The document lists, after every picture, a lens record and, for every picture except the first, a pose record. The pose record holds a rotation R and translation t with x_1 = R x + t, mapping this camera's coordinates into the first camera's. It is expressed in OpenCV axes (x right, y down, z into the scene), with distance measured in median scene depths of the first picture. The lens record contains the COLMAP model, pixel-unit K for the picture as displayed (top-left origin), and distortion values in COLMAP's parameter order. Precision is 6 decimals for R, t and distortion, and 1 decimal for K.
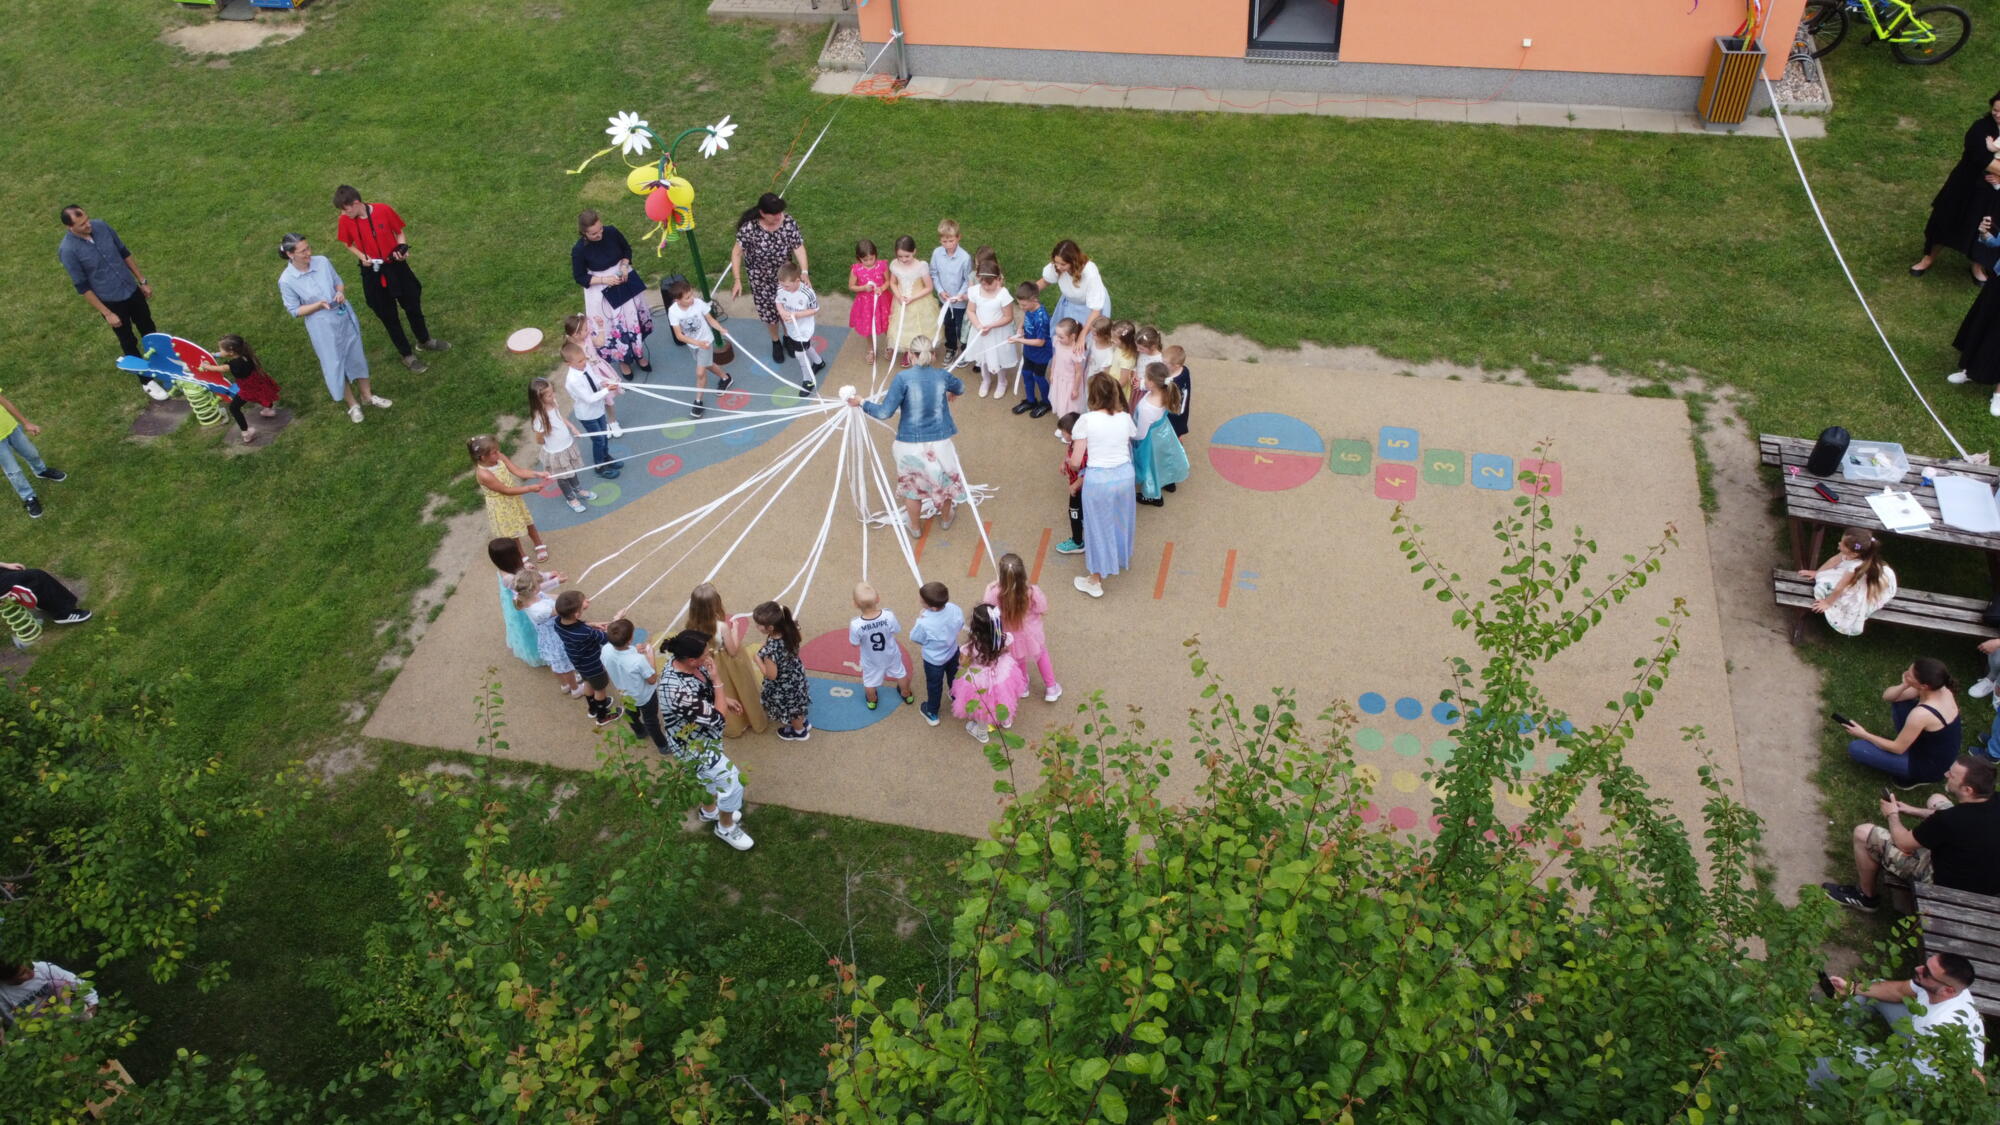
lens RADIAL K [[1513.2, 0, 996.9], [0, 1513.2, 563.4], [0, 0, 1]] dist [-0.002720, 0.001841]
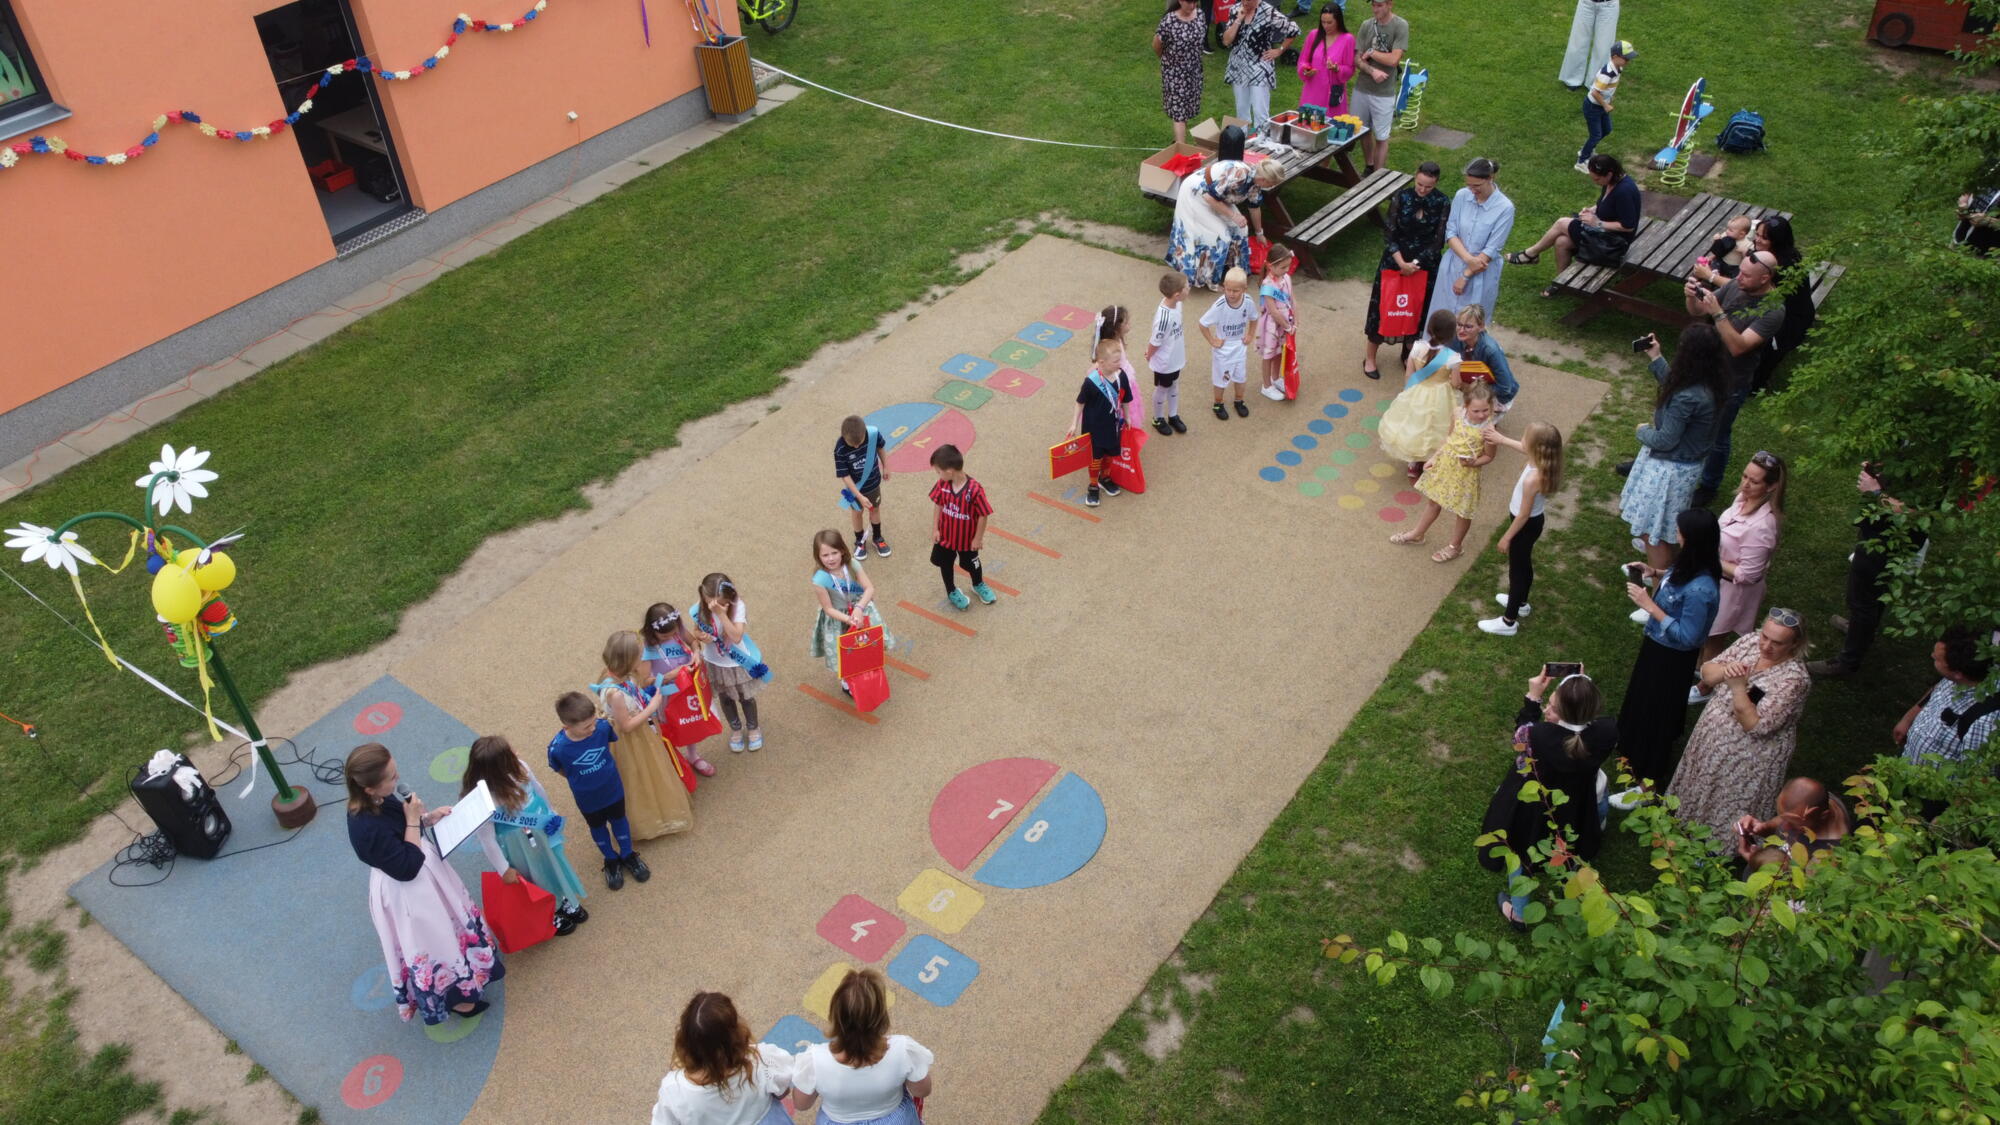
lens RADIAL K [[1513.9, 0, 997.1], [0, 1513.9, 561.4], [0, 0, 1]] dist [0.001420, -0.004780]
pose [[0.401503, -0.530333, 0.746687, -0.511110], [0.671027, 0.725208, 0.154259, -0.121472], [-0.623312, 0.439112, 0.647041, 0.383595]]
